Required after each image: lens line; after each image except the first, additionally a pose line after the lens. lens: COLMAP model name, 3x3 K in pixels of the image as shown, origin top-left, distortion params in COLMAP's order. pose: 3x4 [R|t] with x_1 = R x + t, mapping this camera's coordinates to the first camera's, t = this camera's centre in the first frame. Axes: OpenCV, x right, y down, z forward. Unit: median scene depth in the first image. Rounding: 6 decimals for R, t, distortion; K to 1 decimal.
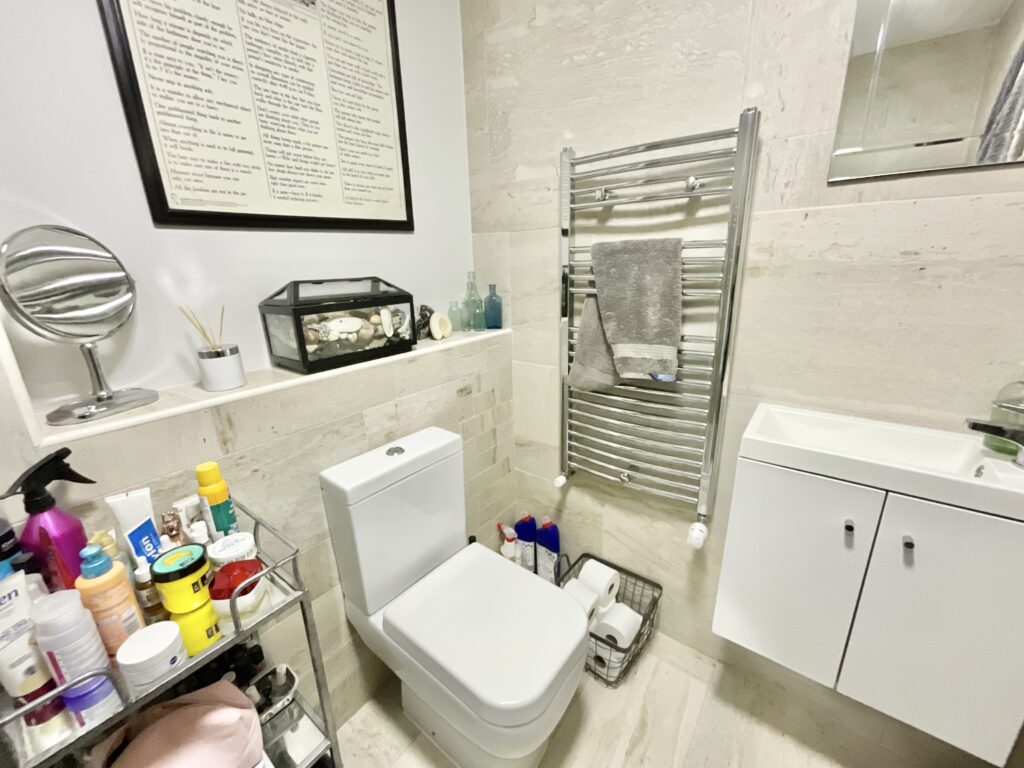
lens RADIAL K [[415.9, 0, 514.0], [0, 415.9, 388.0], [0, 0, 1]] dist [-0.000081, -0.000343]
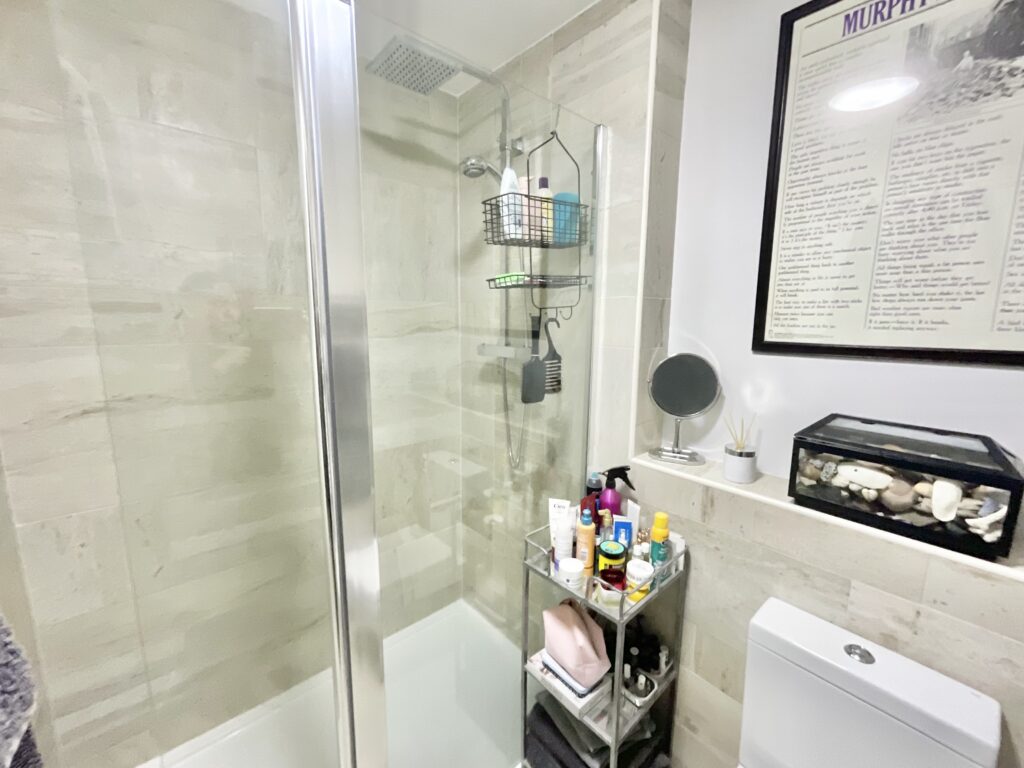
lens RADIAL K [[415.9, 0, 513.1], [0, 415.9, 379.3], [0, 0, 1]] dist [-0.000081, -0.000343]
pose [[-0.200489, 0.180720, -0.962884, 0.514205], [-0.284382, 0.929786, 0.233721, -0.333262], [0.937513, 0.320685, -0.135018, 0.394111]]
